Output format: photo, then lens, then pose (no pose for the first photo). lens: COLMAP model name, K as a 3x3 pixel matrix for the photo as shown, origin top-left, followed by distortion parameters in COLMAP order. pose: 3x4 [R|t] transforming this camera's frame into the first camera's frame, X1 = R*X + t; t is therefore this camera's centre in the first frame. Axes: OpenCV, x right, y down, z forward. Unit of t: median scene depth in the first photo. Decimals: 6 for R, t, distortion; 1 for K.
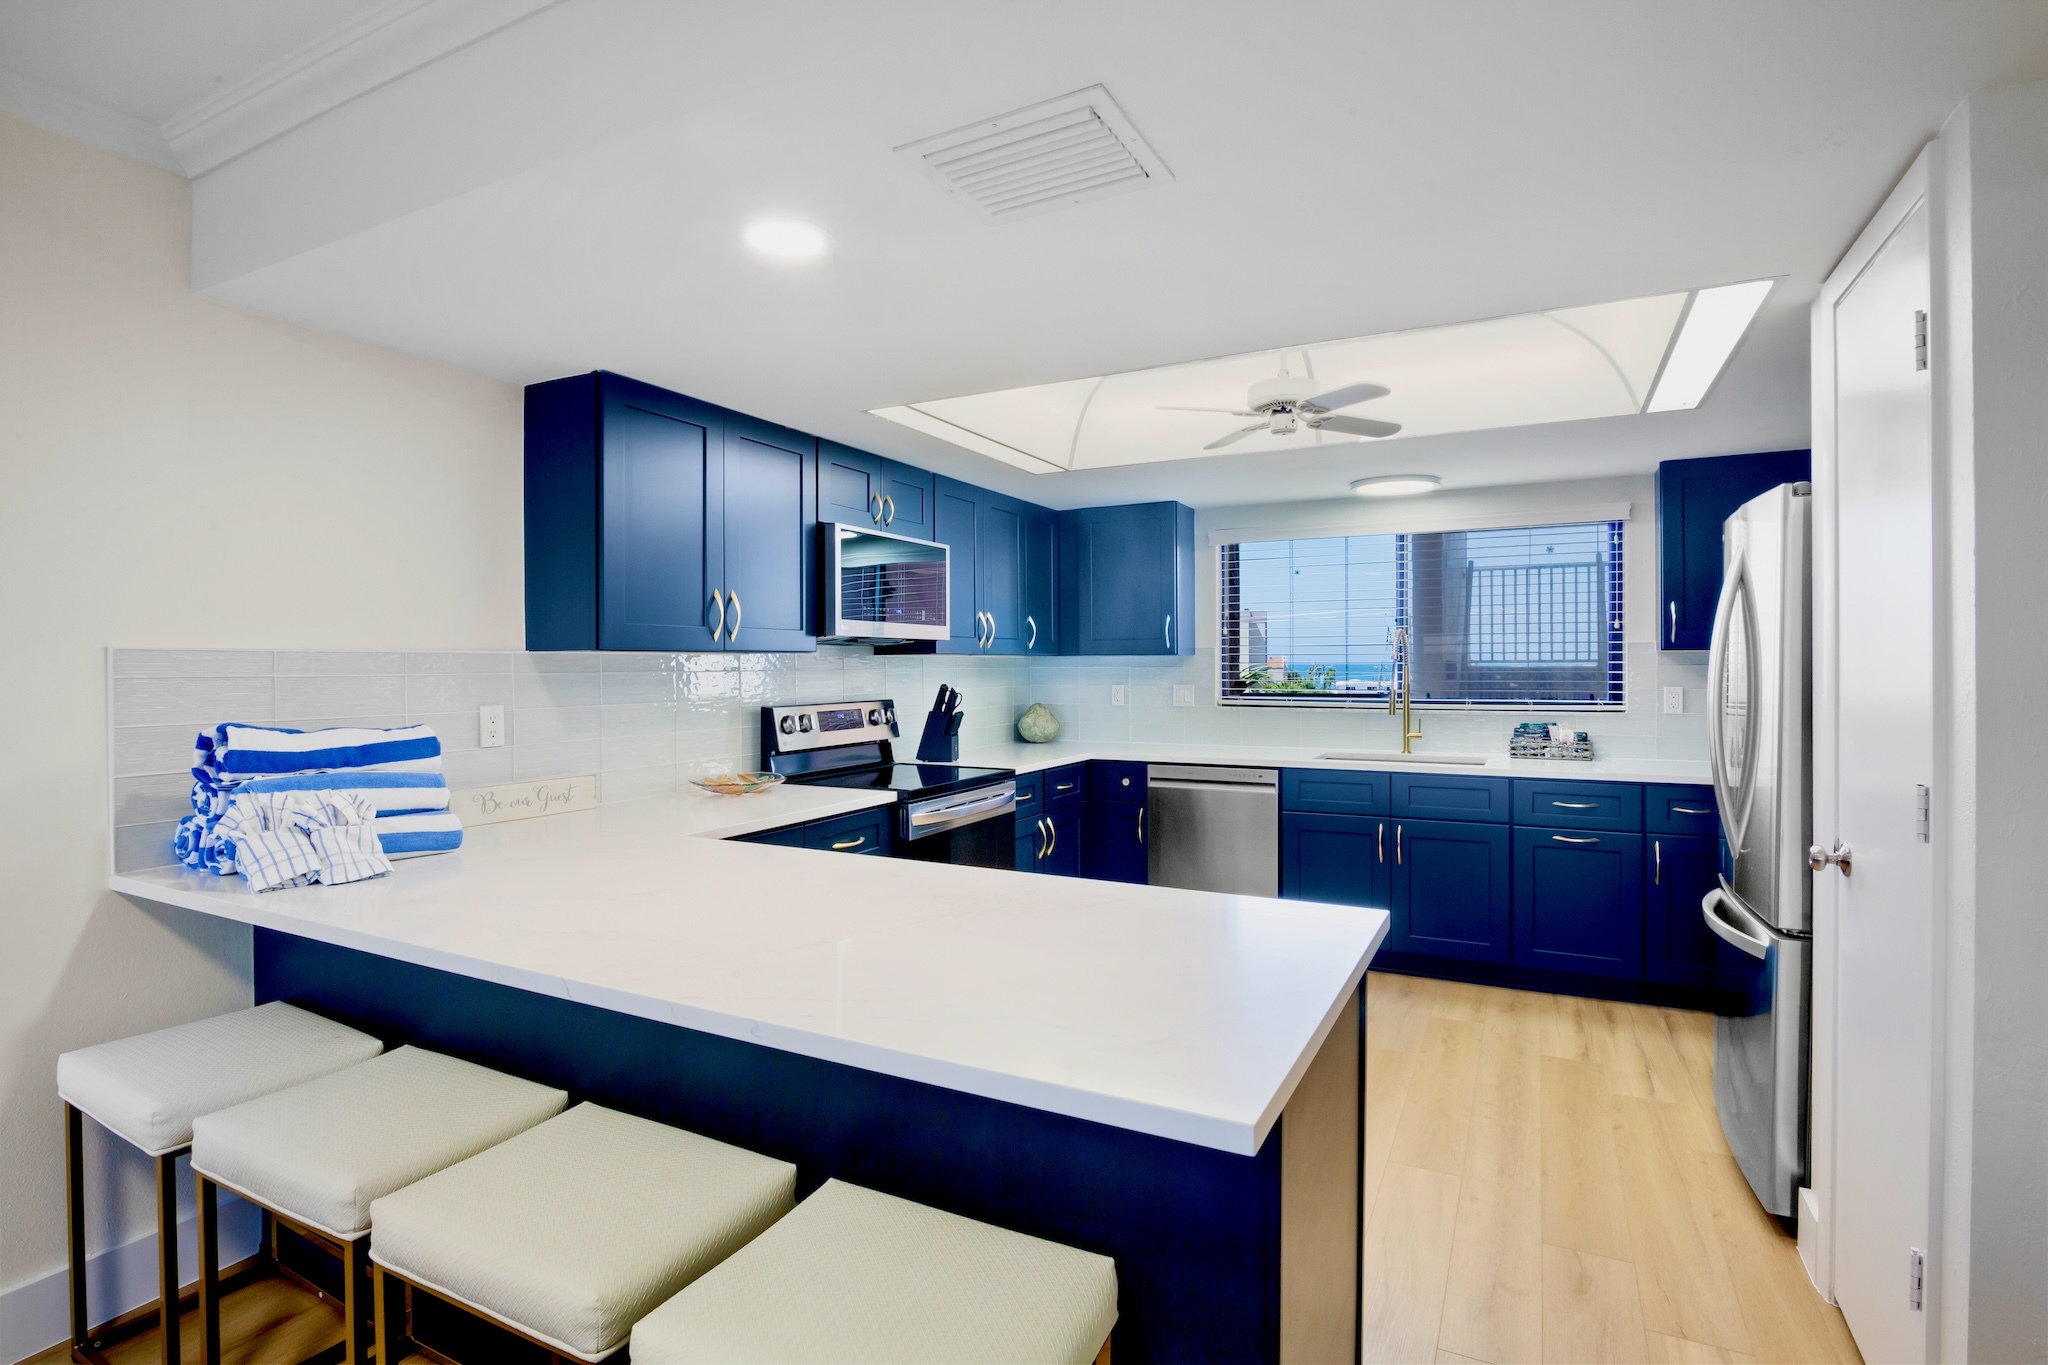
lens RADIAL K [[1013.4, 0, 1012.7], [0, 1013.4, 673.5], [0, 0, 1]] dist [0.001025, 0.000074]
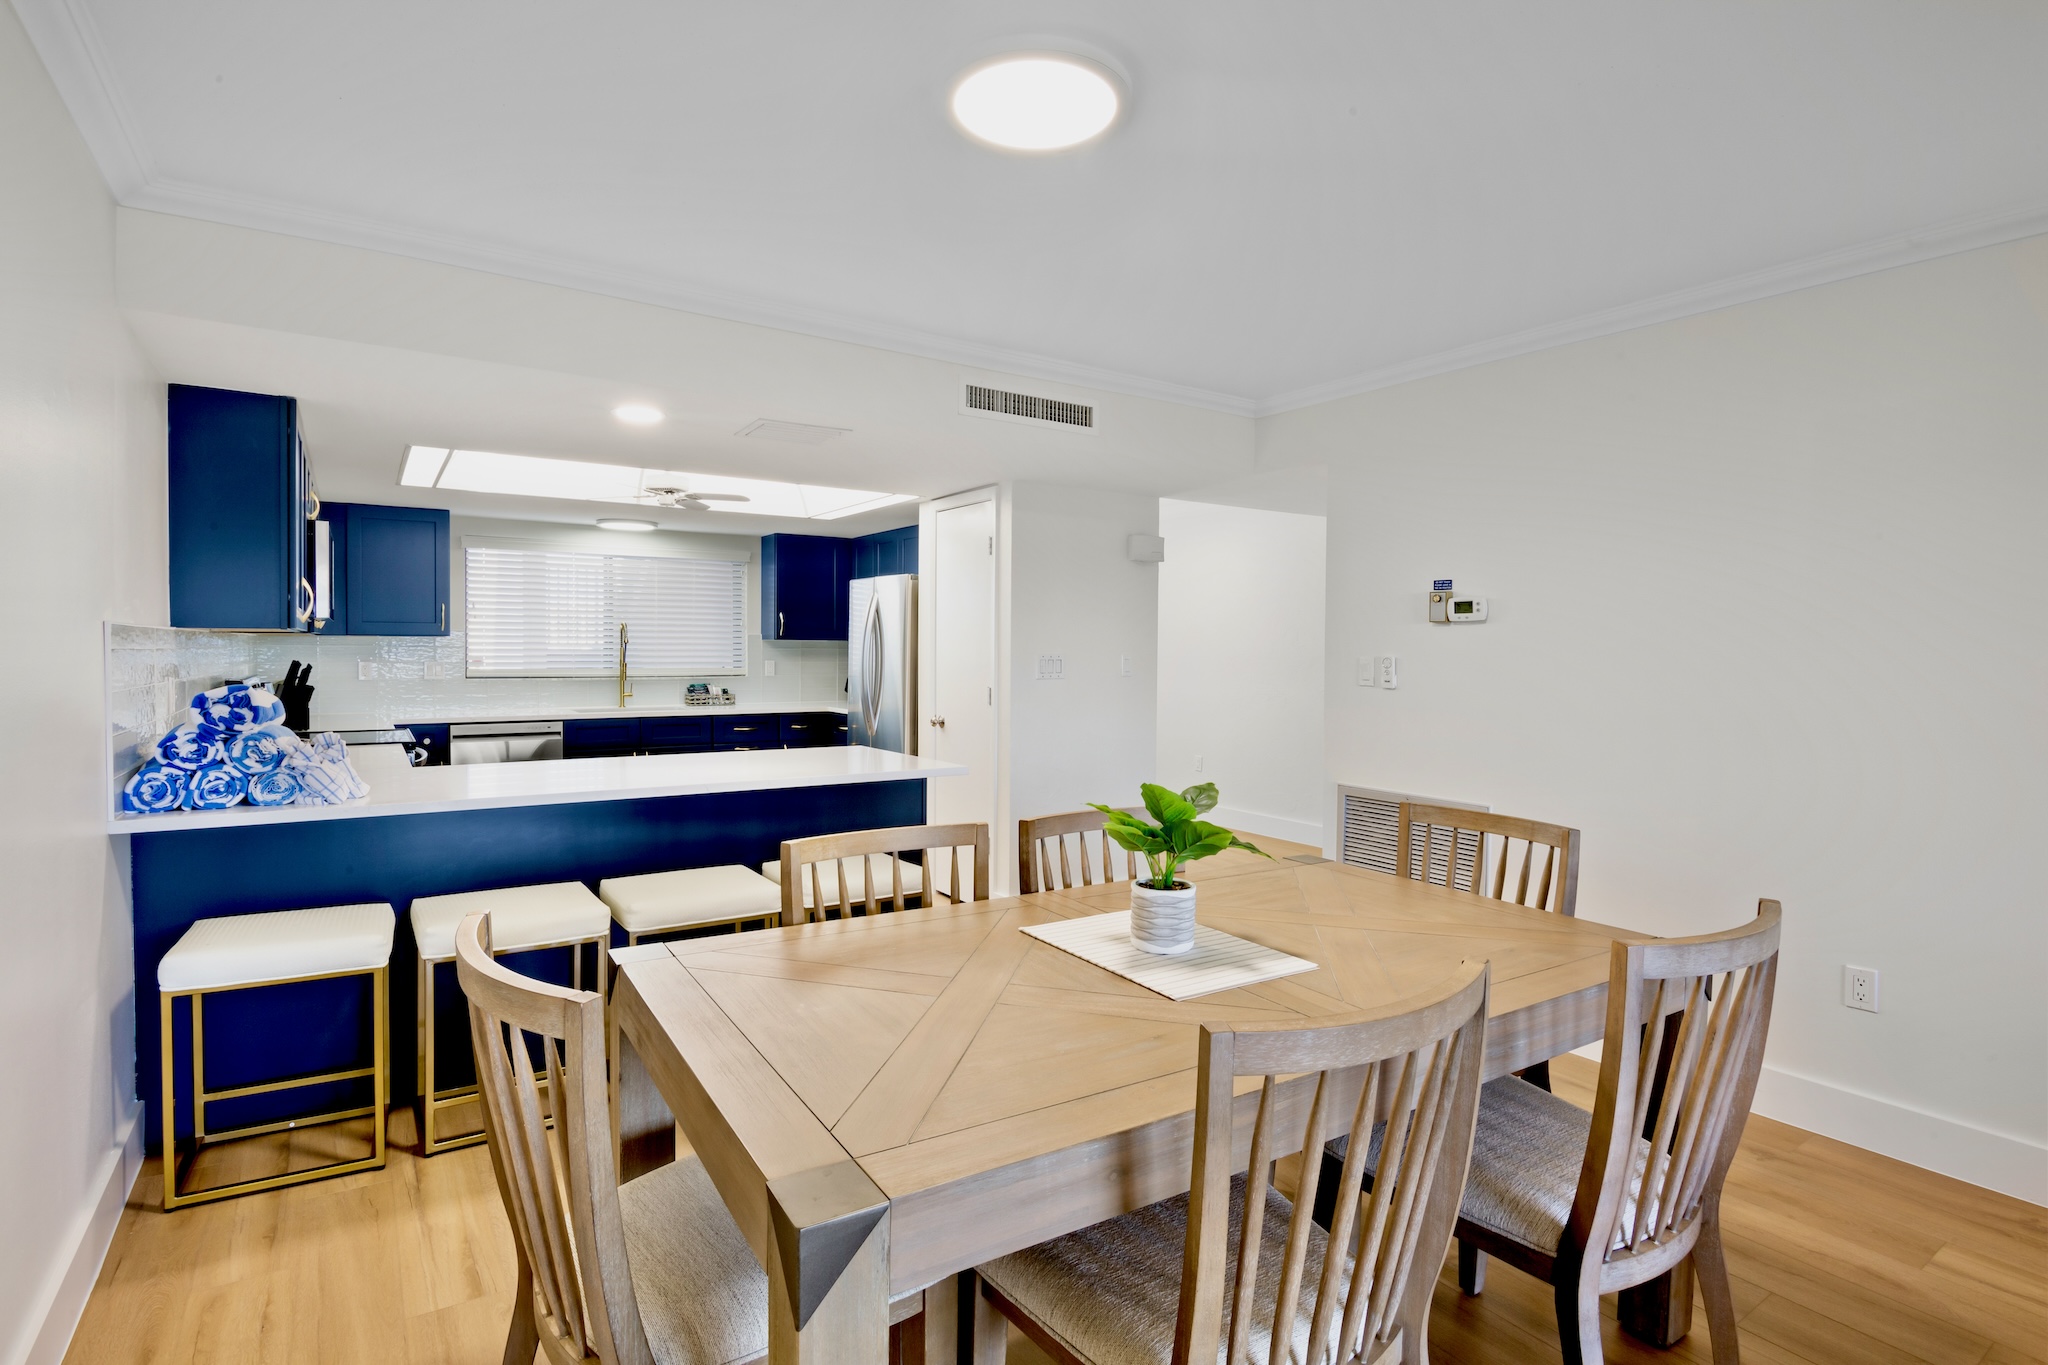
lens RADIAL K [[1013.4, 0, 1012.7], [0, 1013.4, 673.5], [0, 0, 1]] dist [0.001025, 0.000074]
pose [[0.485759, -0.014265, 0.873976, -0.651008], [-0.001346, 0.999853, 0.017067, 0.004862], [-0.874092, -0.009467, 0.485669, -0.209993]]
